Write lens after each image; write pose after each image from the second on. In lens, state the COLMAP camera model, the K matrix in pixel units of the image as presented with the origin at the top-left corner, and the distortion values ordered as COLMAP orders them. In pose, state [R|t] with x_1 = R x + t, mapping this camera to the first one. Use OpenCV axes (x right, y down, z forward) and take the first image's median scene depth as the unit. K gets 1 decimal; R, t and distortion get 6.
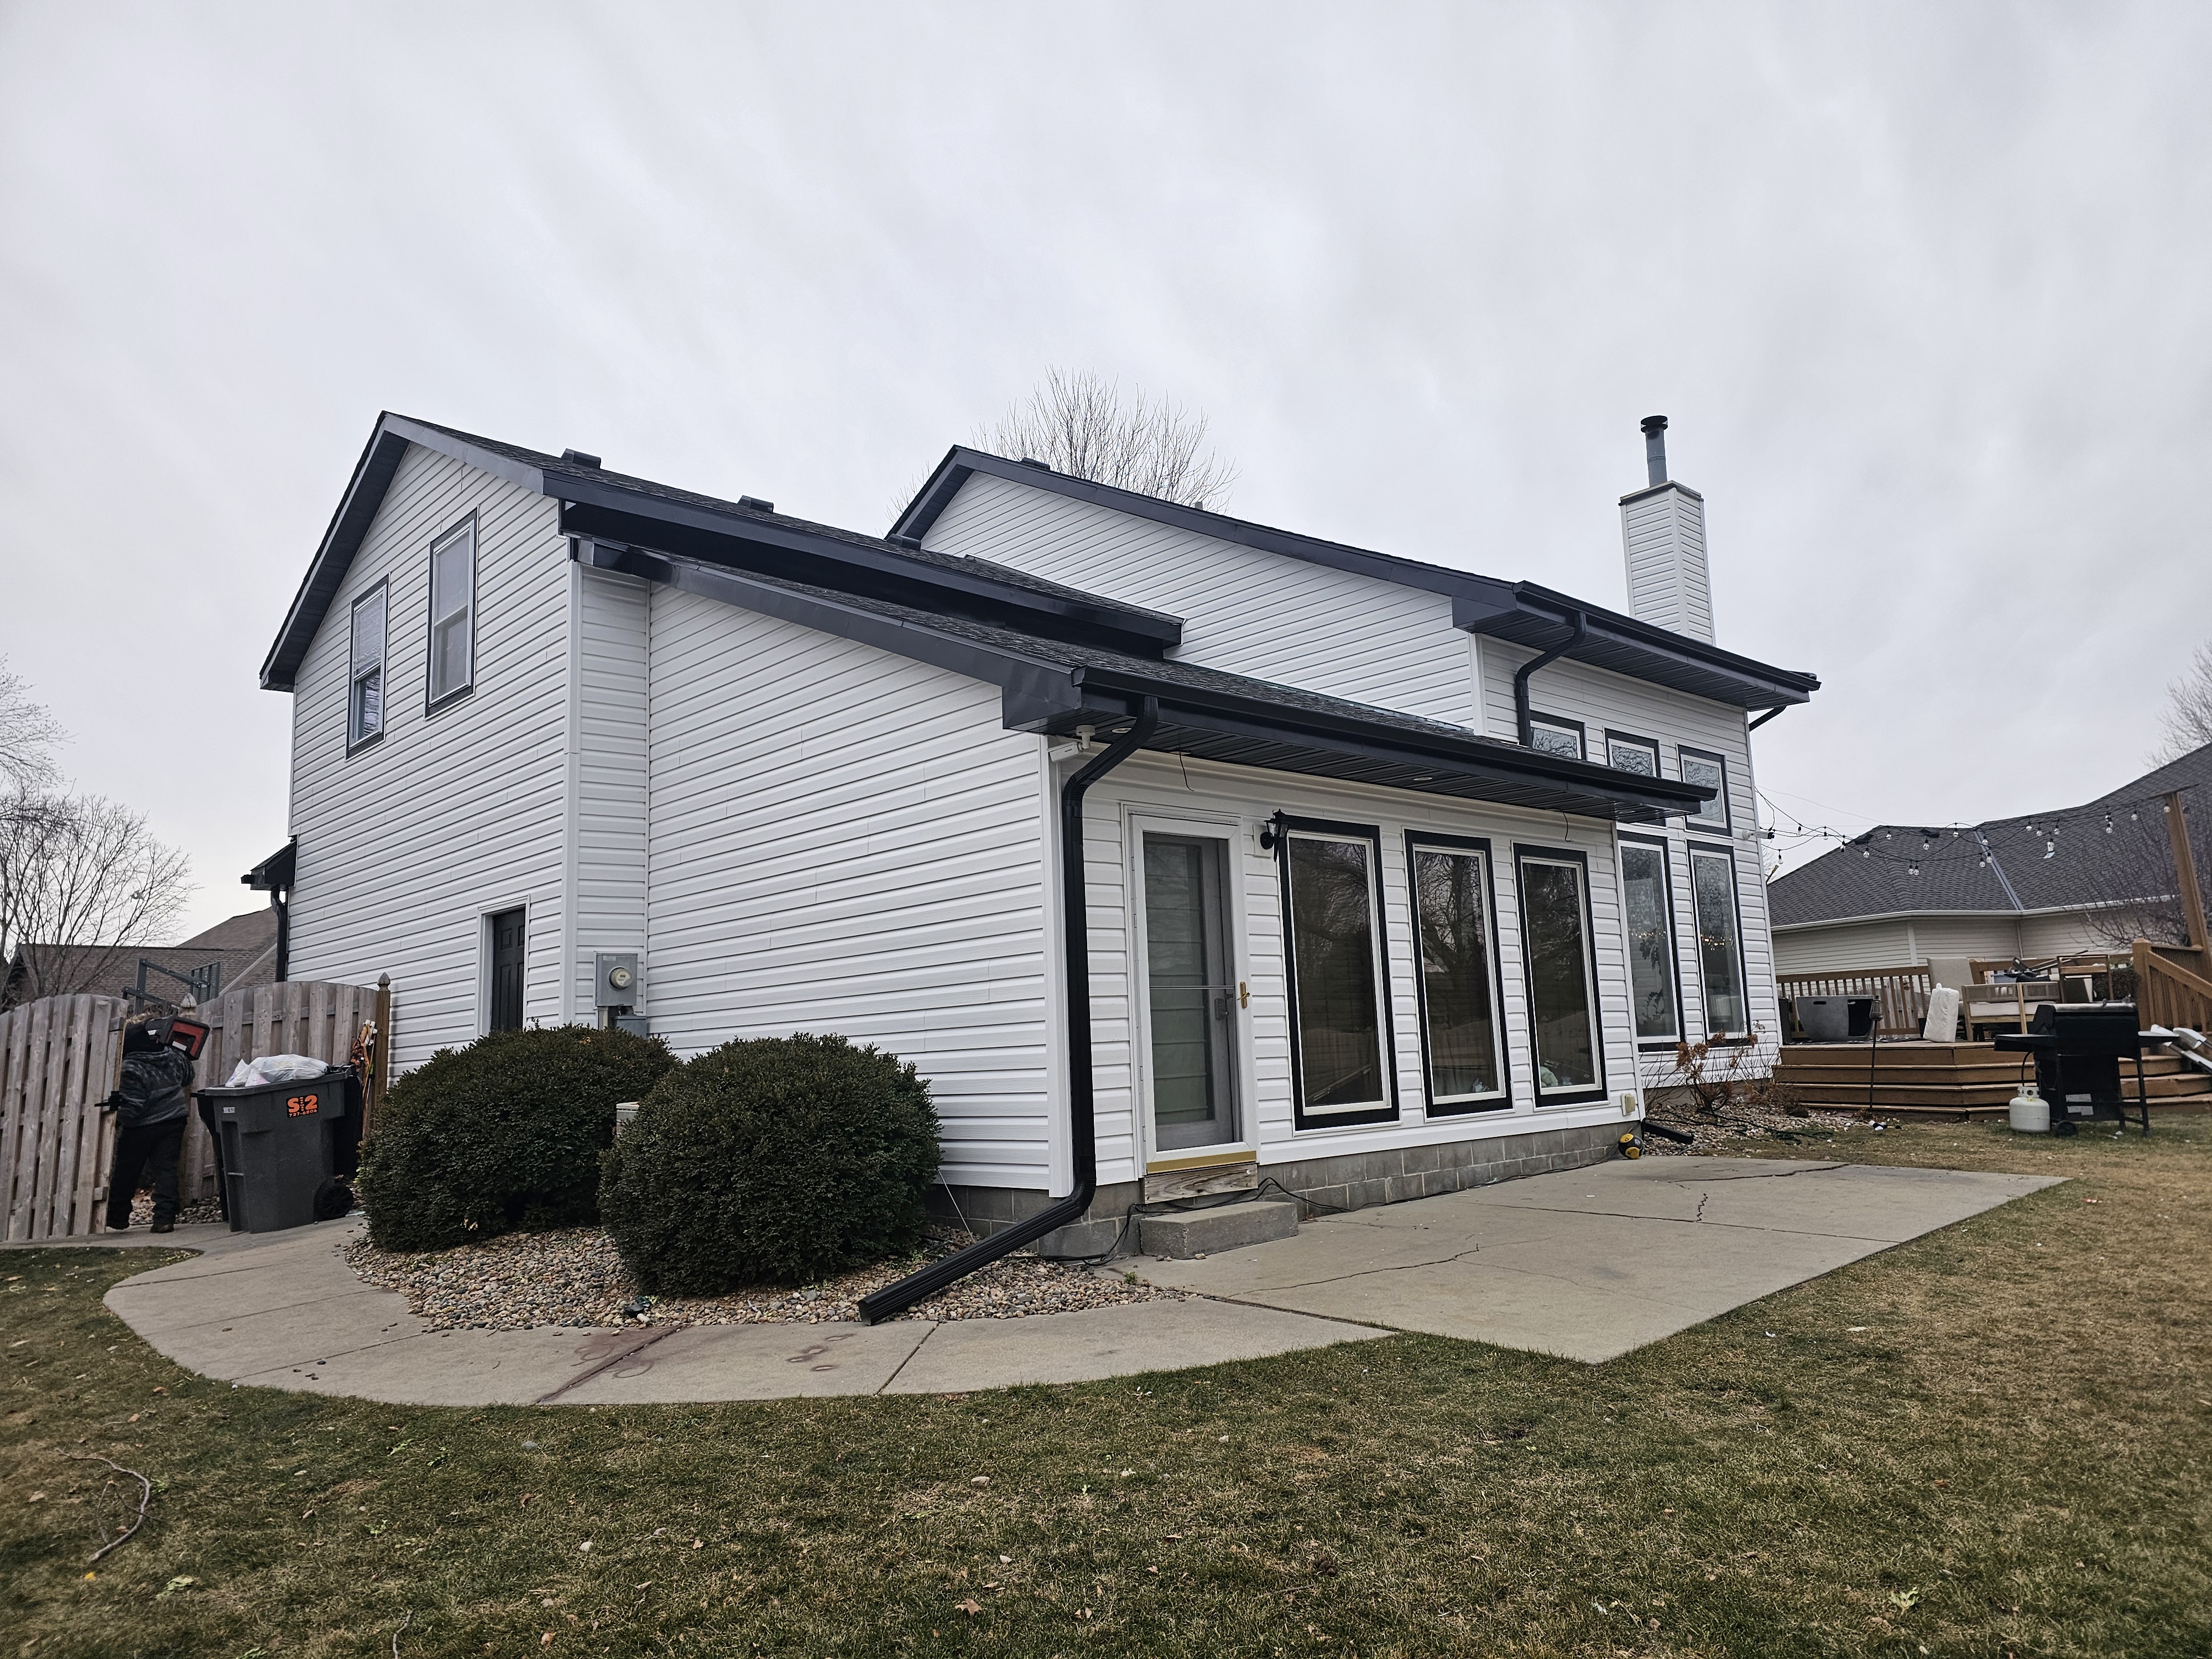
lens RADIAL K [[1455.7, 0, 1106.0], [0, 1455.7, 829.5], [0, 0, 1]] dist [0.108758, -0.097983]
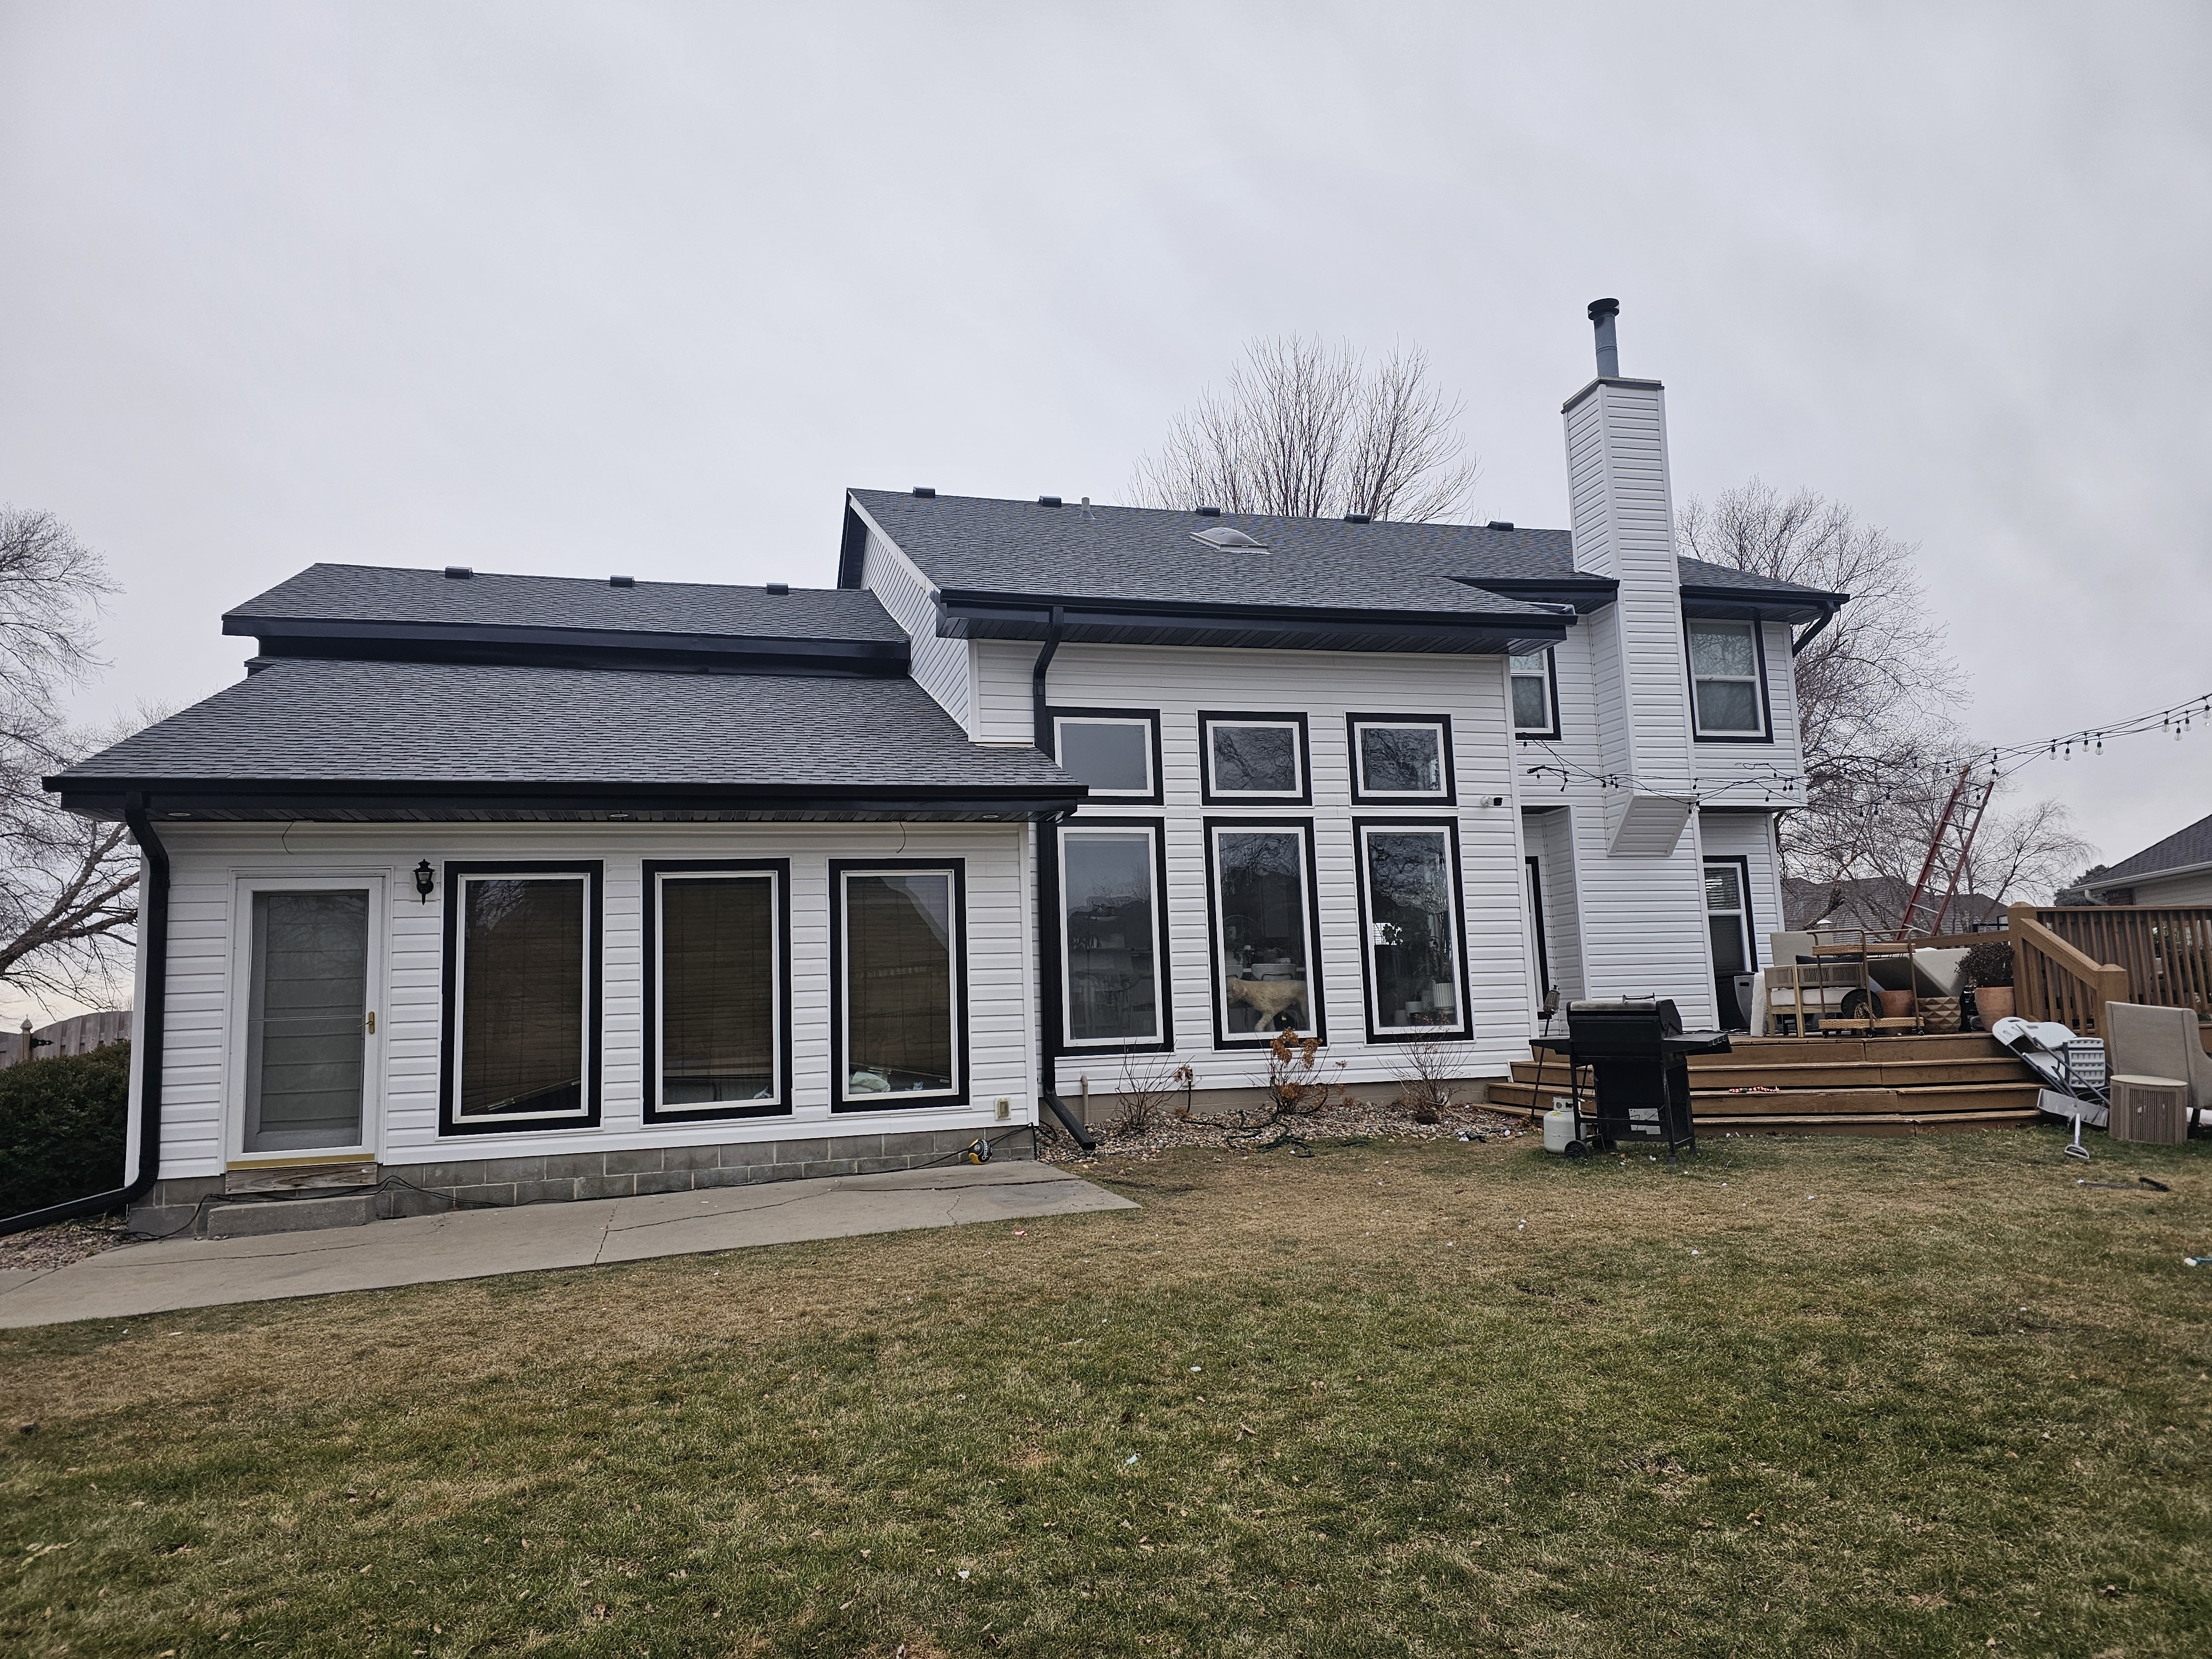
lens RADIAL K [[1455.7, 0, 1106.0], [0, 1455.7, 829.5], [0, 0, 1]] dist [0.108758, -0.097983]
pose [[0.880868, -0.055749, -0.470068, 1.035101], [0.071282, 0.997339, 0.015294, -0.015177], [0.467964, -0.046980, 0.882498, 0.195796]]
